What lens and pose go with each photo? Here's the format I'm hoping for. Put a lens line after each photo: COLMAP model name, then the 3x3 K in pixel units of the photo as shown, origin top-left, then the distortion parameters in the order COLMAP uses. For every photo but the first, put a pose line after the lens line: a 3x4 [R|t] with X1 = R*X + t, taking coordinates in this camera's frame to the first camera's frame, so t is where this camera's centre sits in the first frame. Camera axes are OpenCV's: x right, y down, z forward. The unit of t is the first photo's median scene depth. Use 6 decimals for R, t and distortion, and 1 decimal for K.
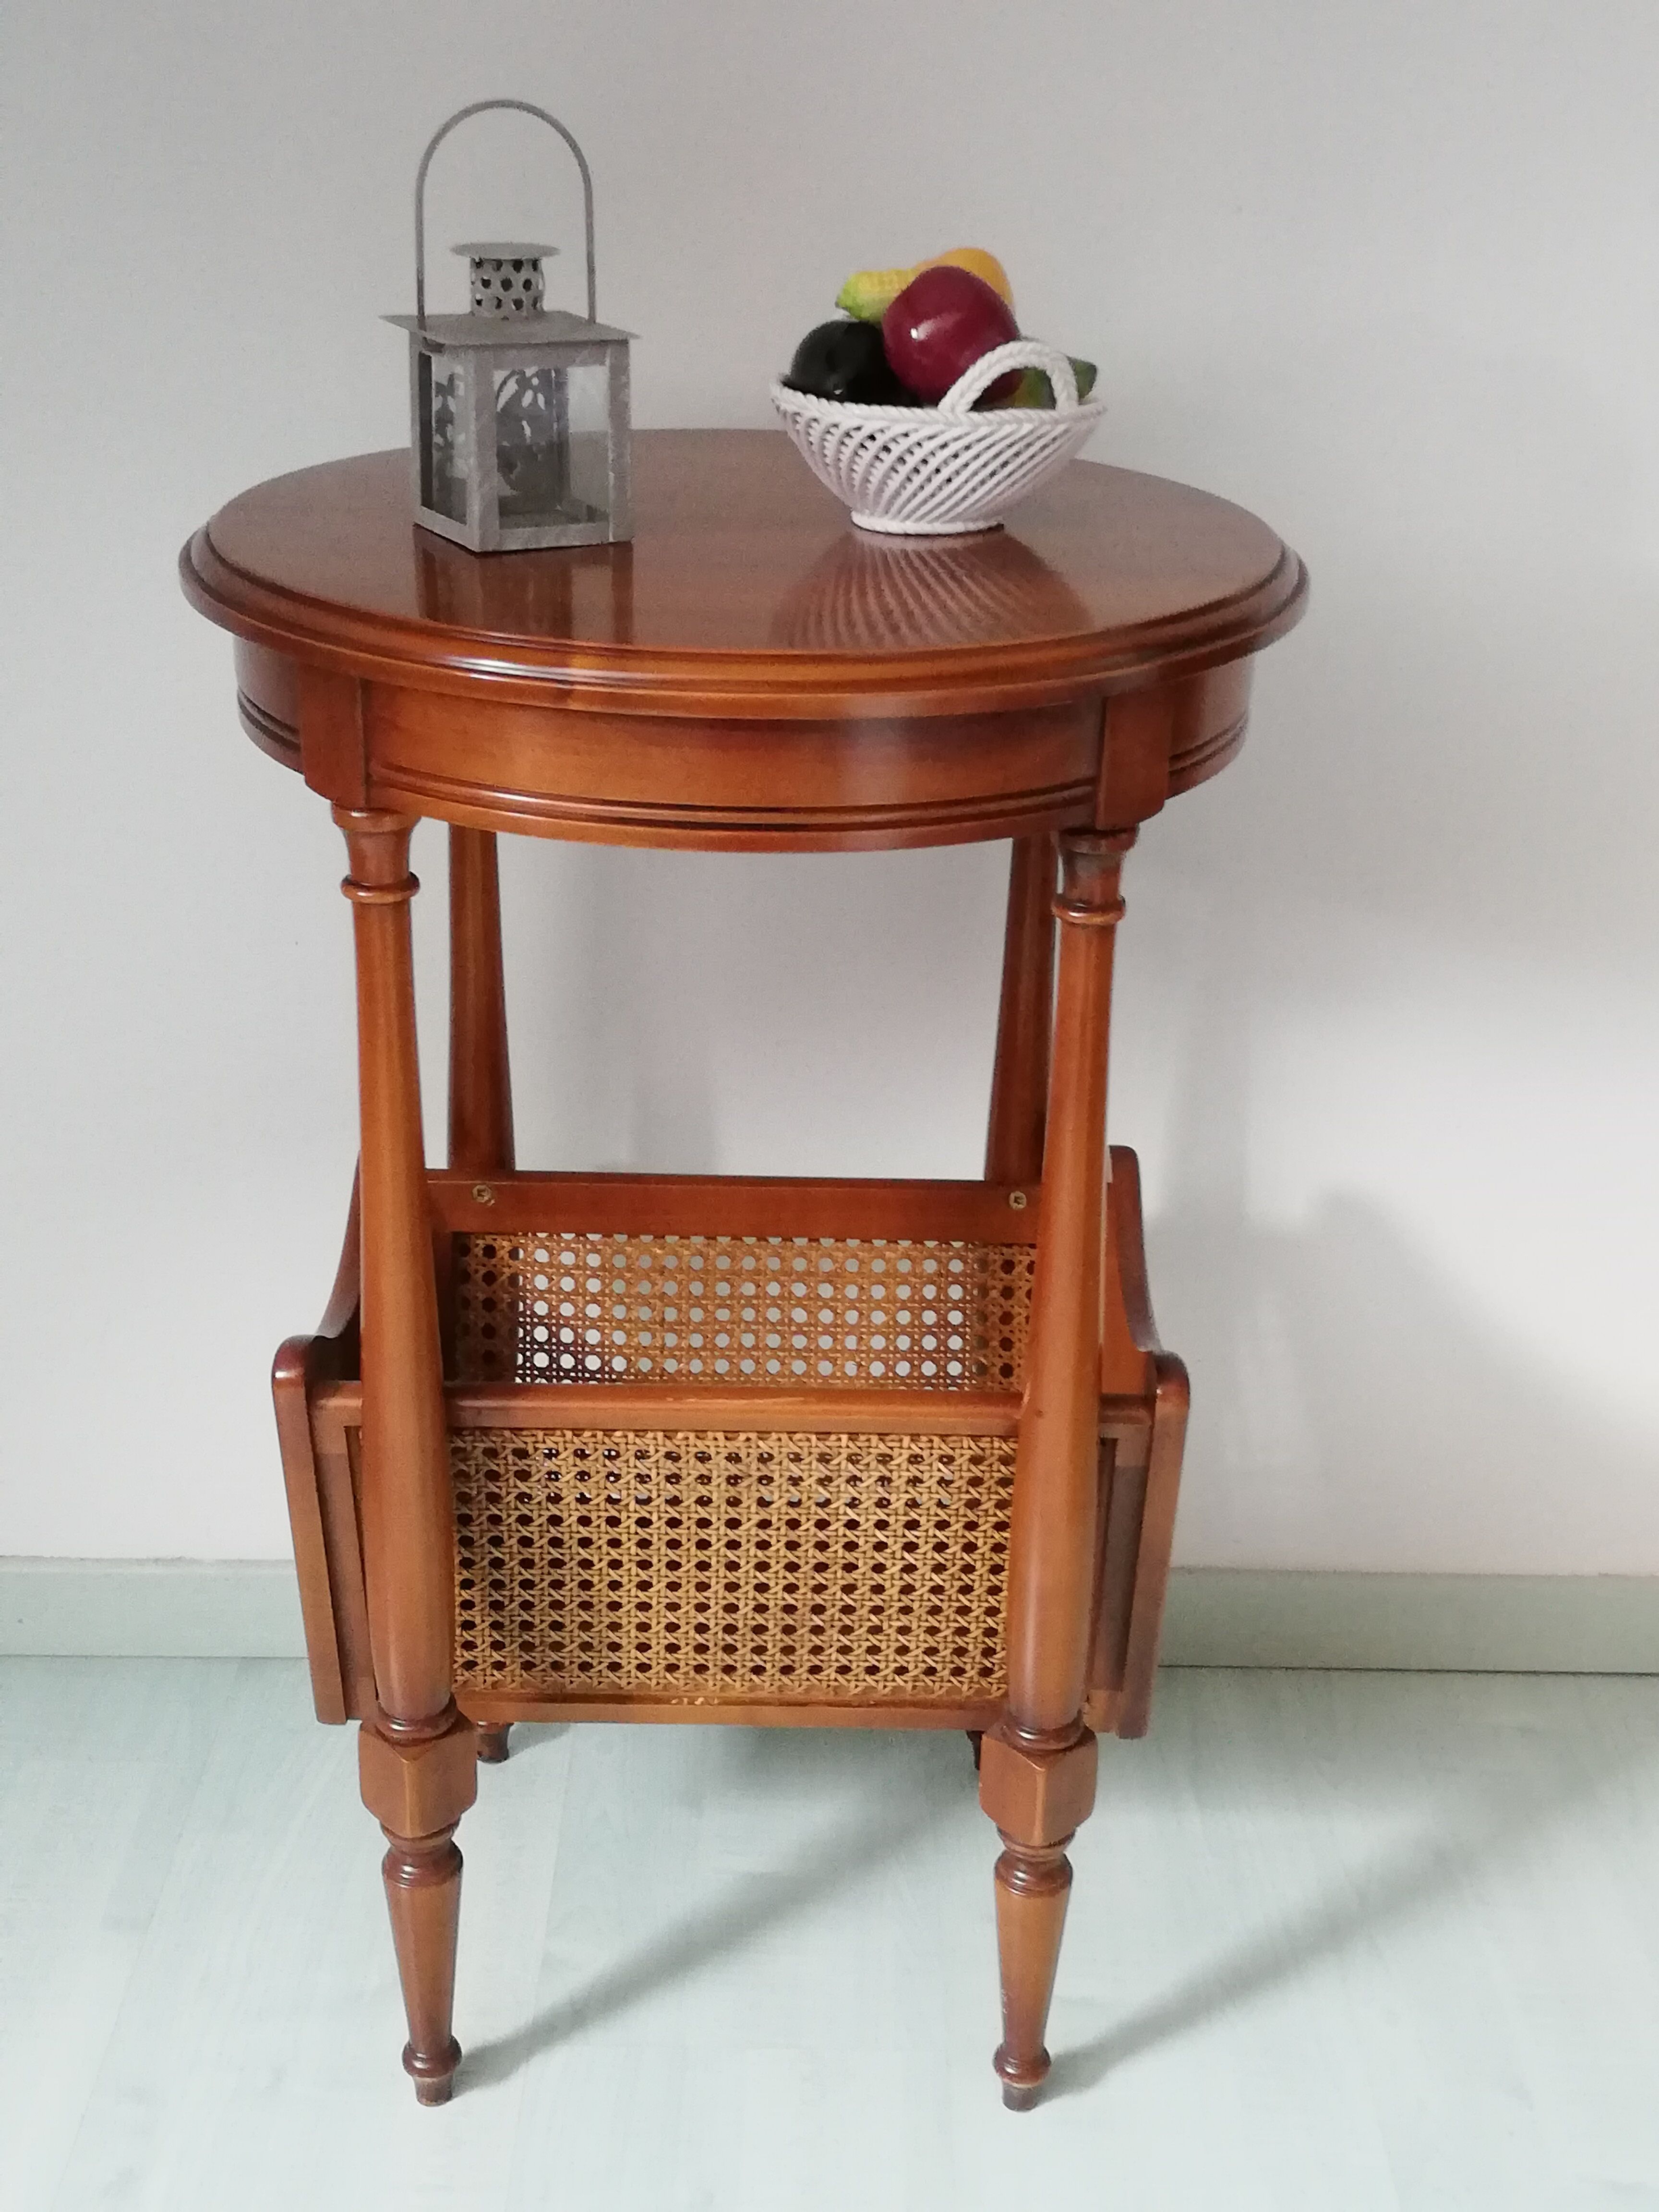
lens RADIAL K [[2801.7, 0, 851.8], [0, 2801.7, 1106.0], [0, 0, 1]] dist [0.263307, -1.082747]
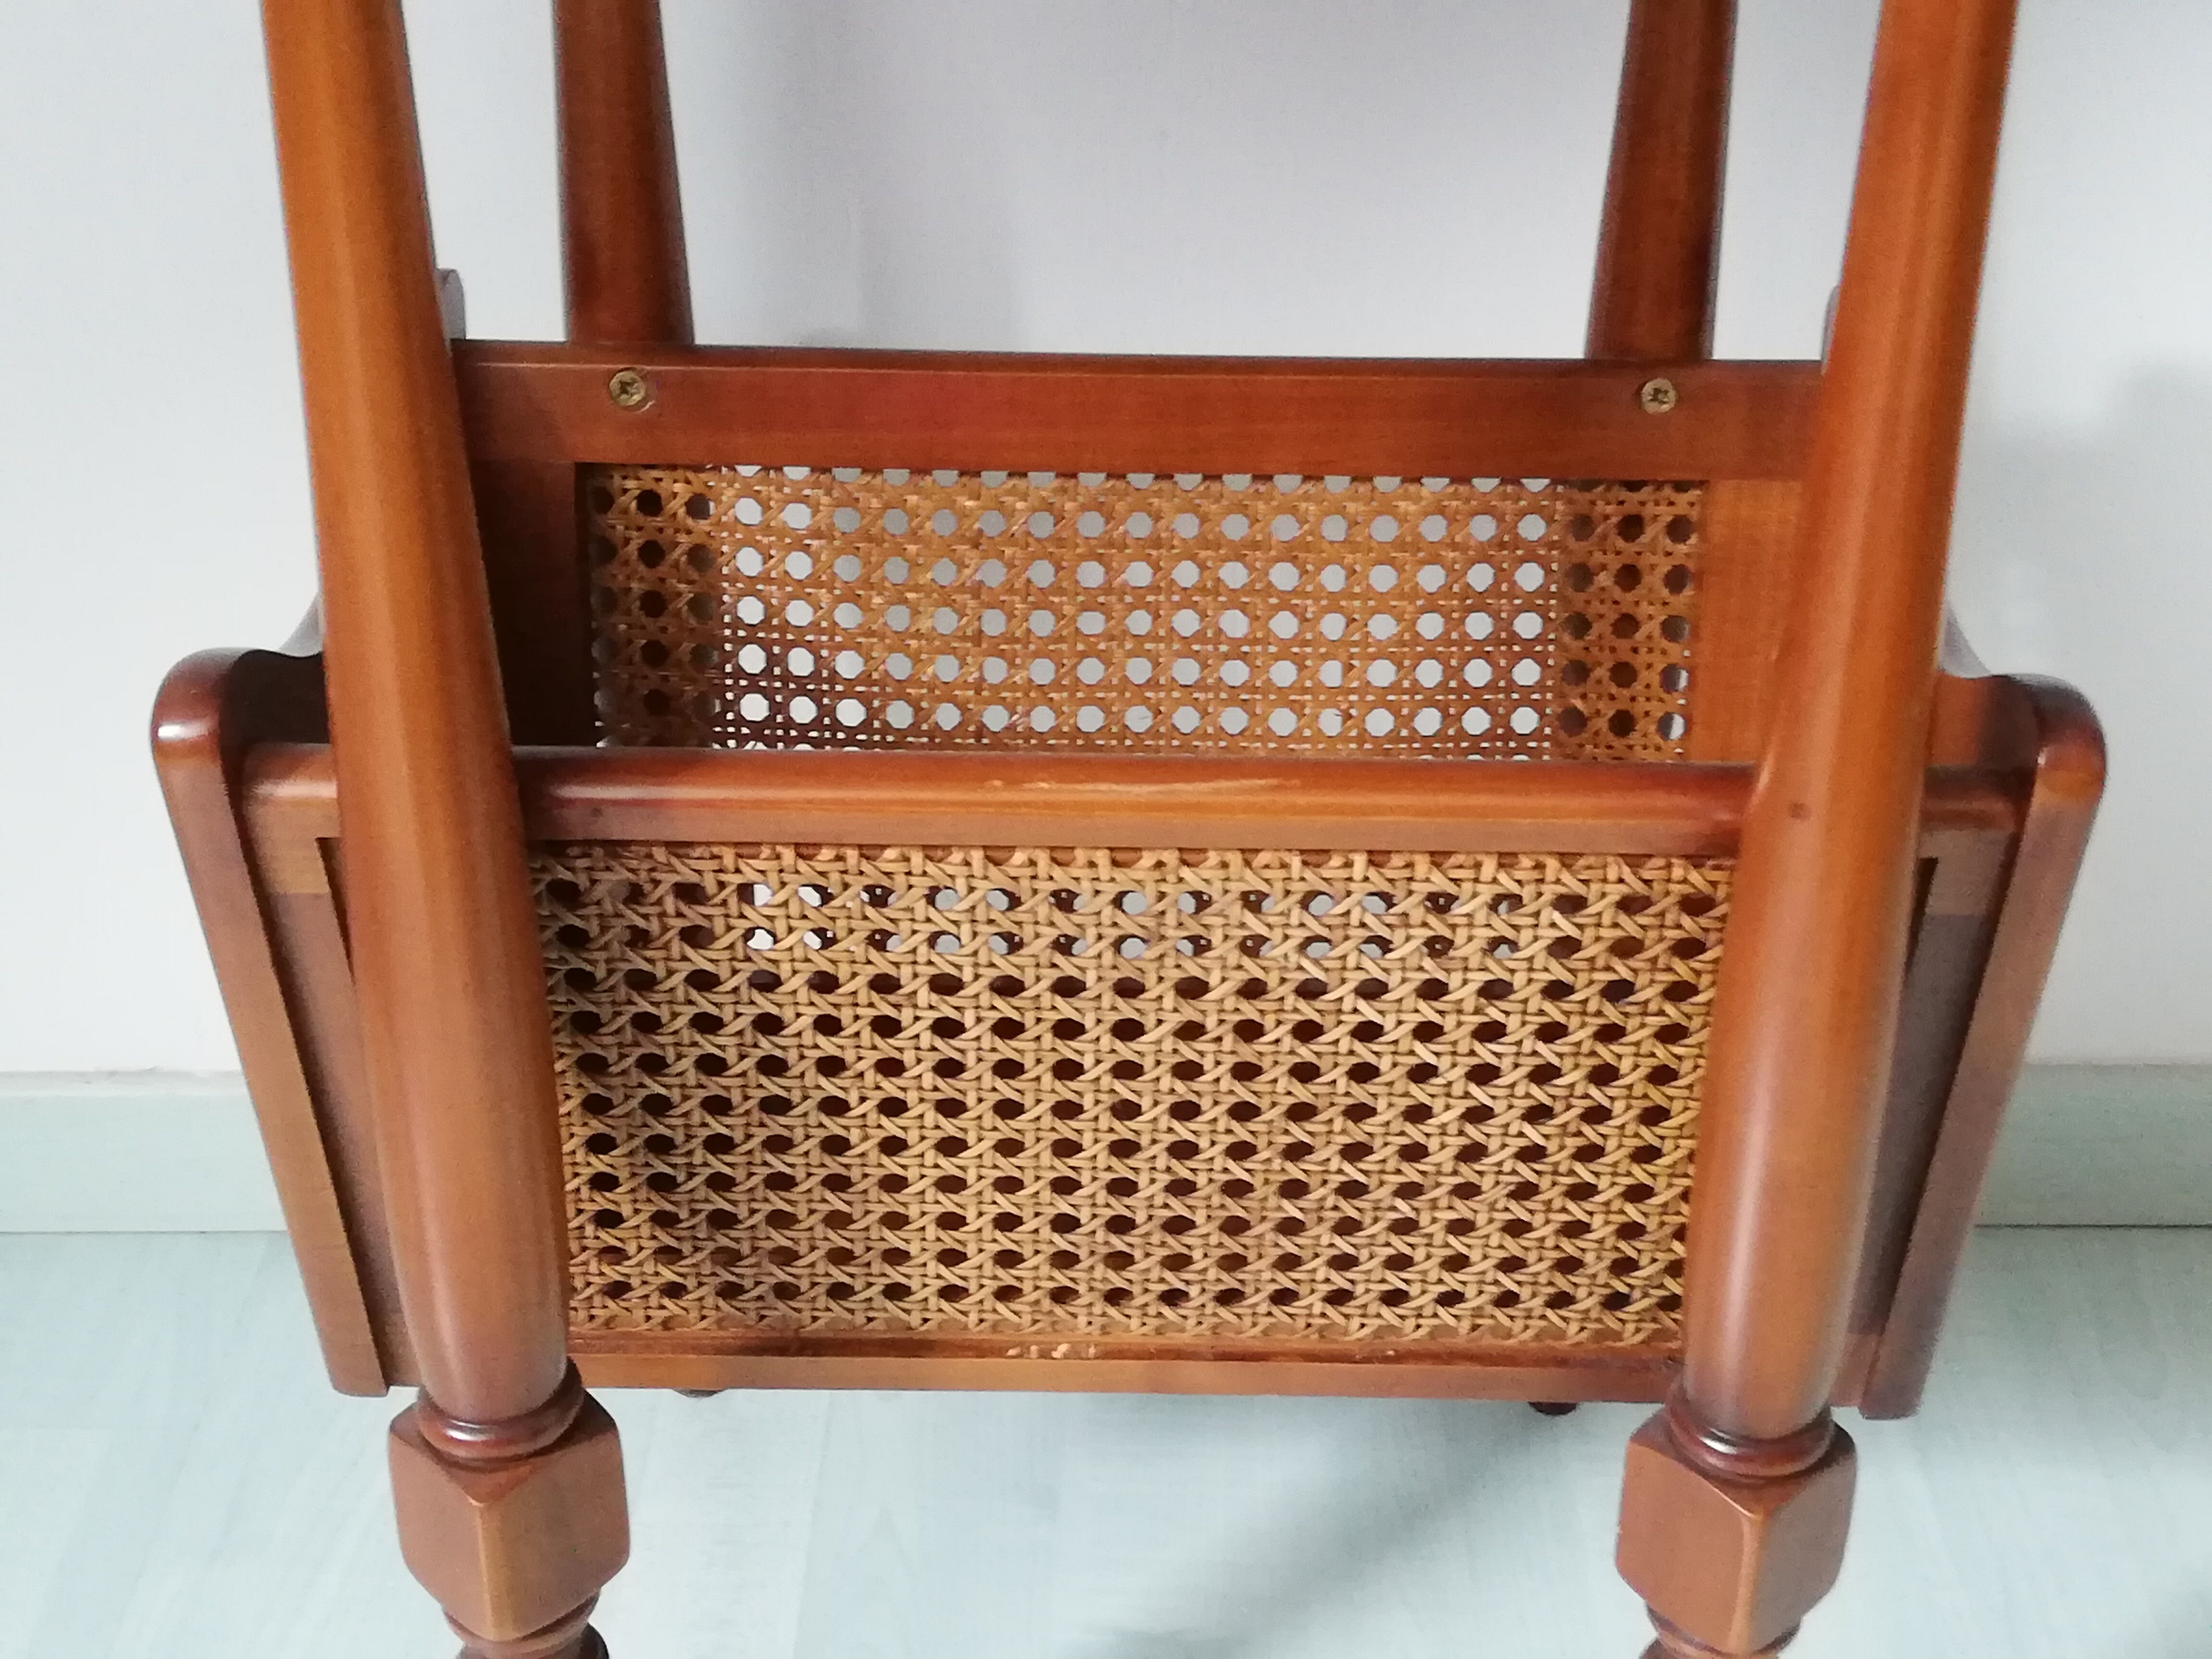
lens RADIAL K [[3250.4, 0, 1156.2], [0, 3250.4, 862.1], [0, 0, 1]] dist [0.273299, -1.321570]
pose [[0.999899, -0.004498, -0.013516, -0.028039], [0.006241, 0.991256, 0.131806, 0.041779], [0.012805, -0.131877, 0.991183, 0.419243]]
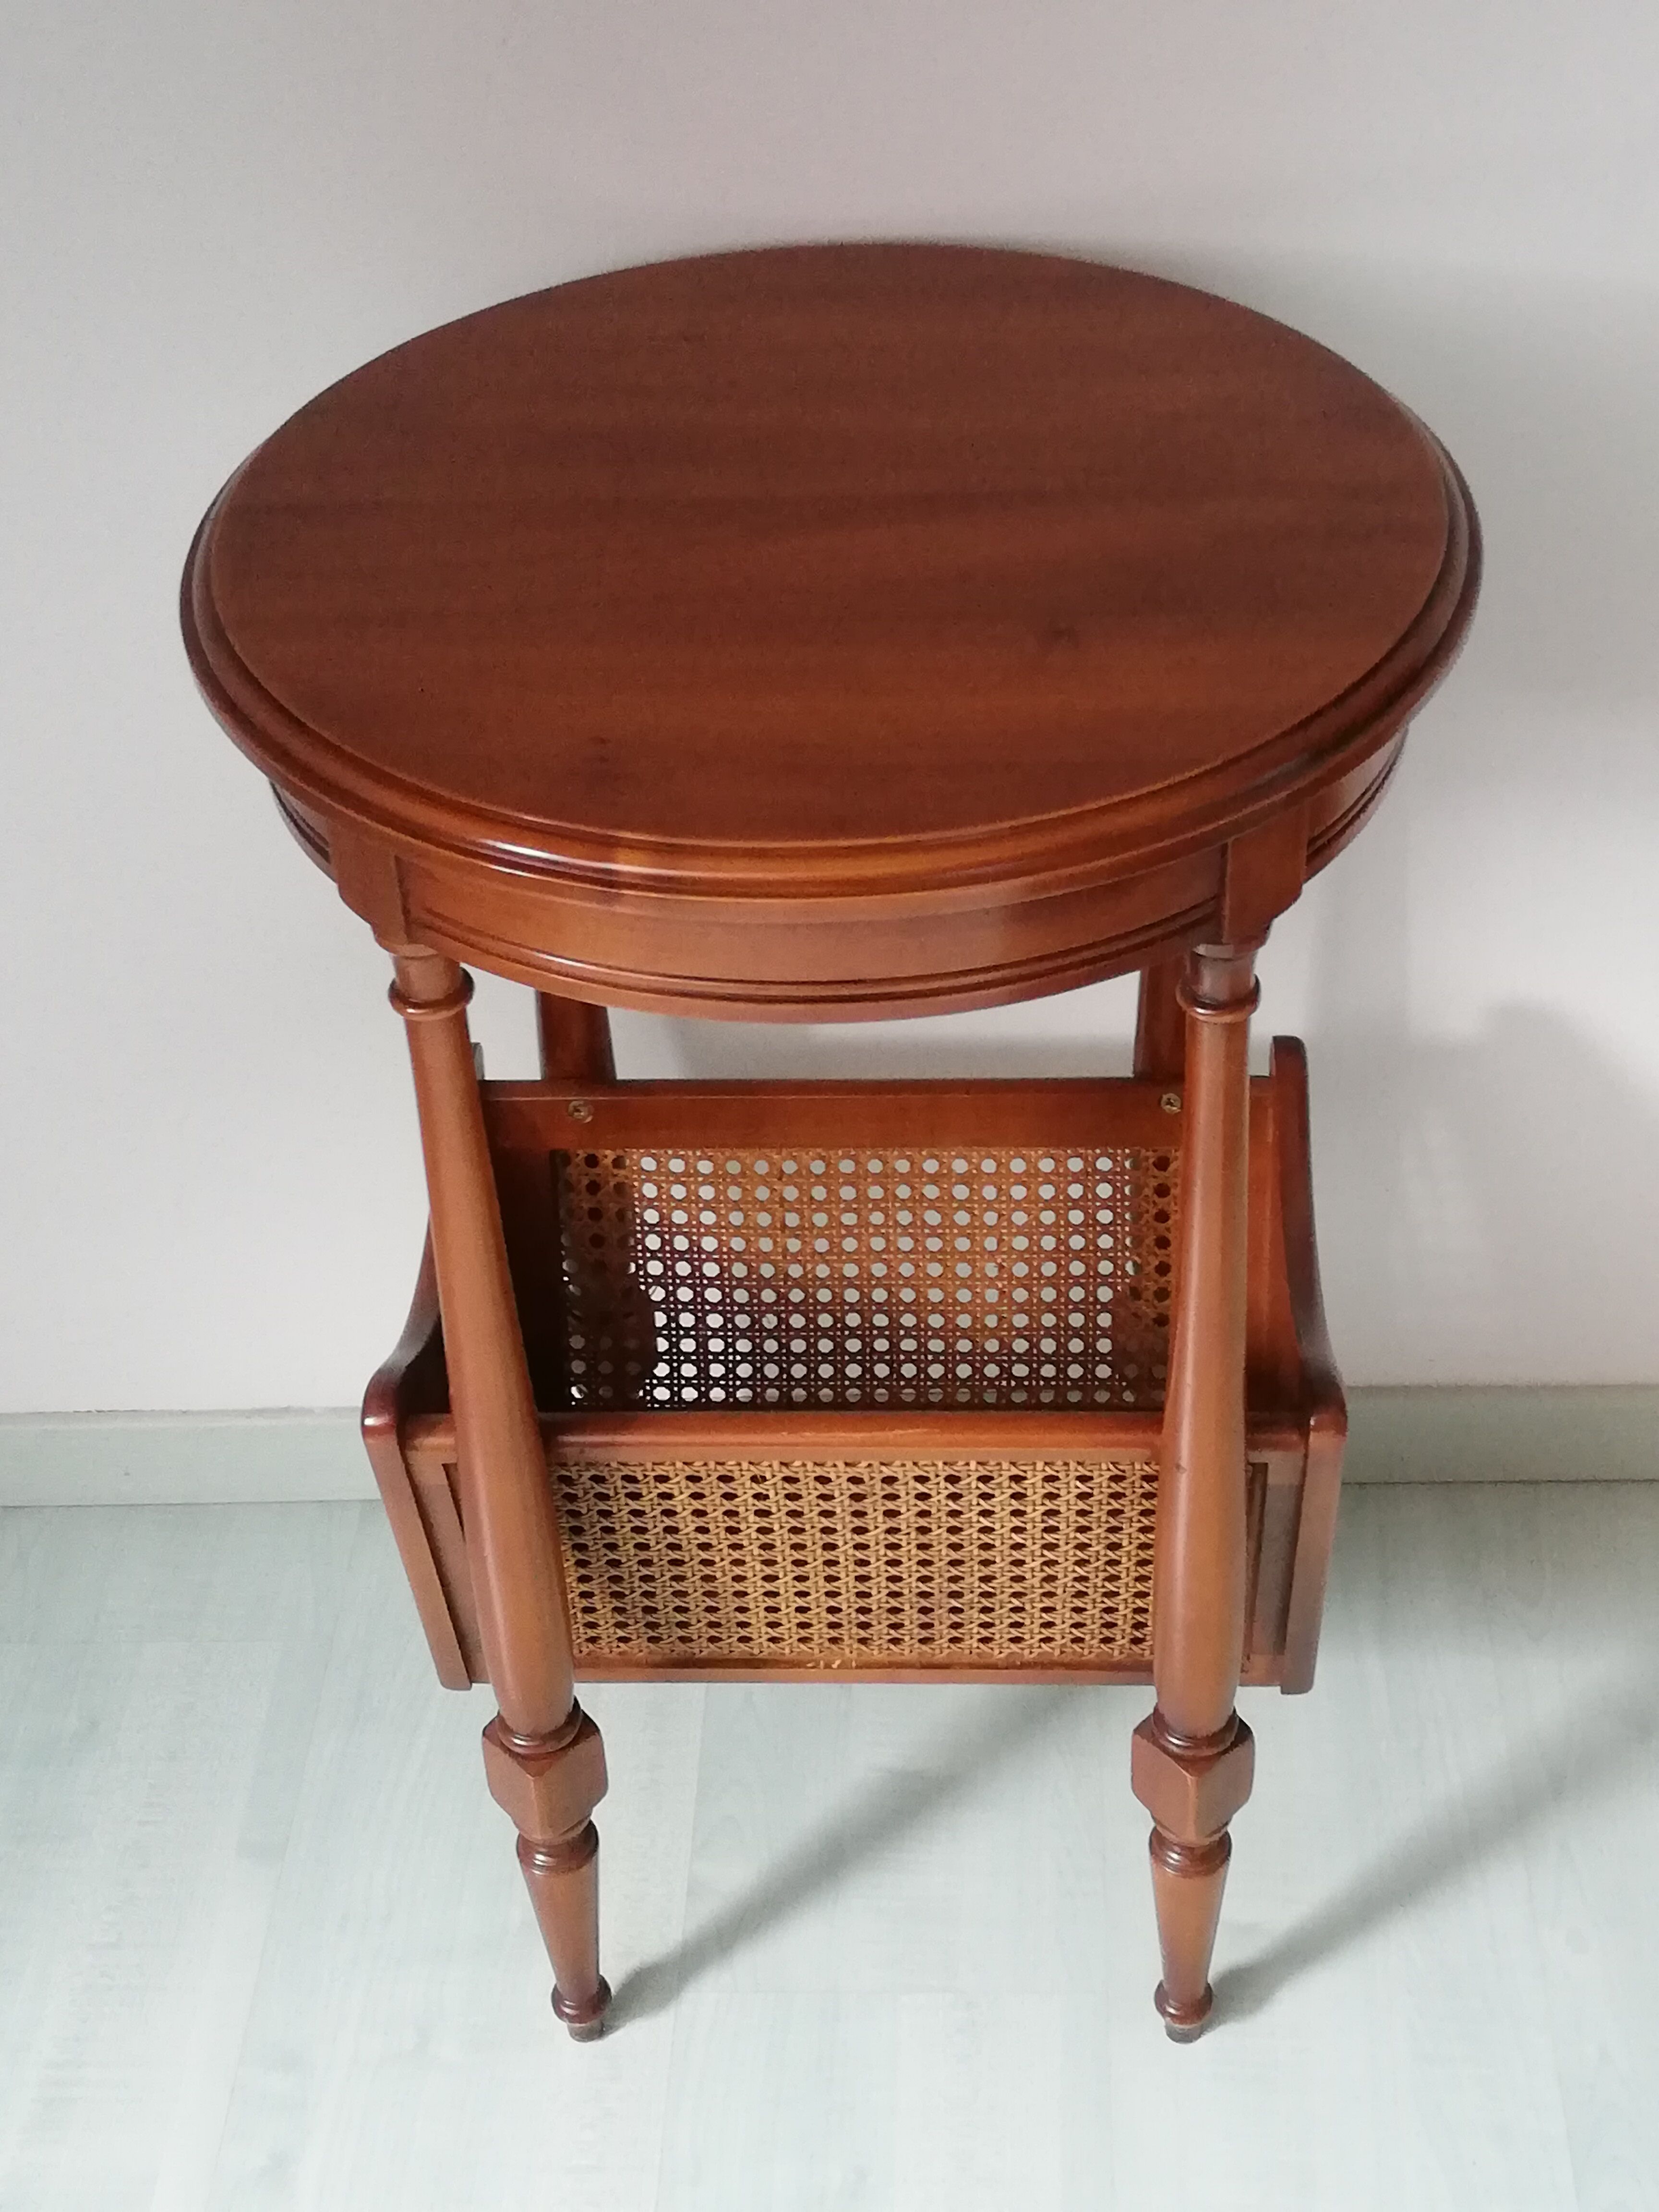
lens RADIAL K [[3250.4, 0, 863.7], [0, 3250.4, 1103.2], [0, 0, 1]] dist [0.273299, -1.321570]
pose [[0.997420, -0.022093, -0.068305, 0.035172], [0.039225, 0.964602, 0.260775, -0.261839], [0.060125, -0.262782, 0.962980, -0.009252]]
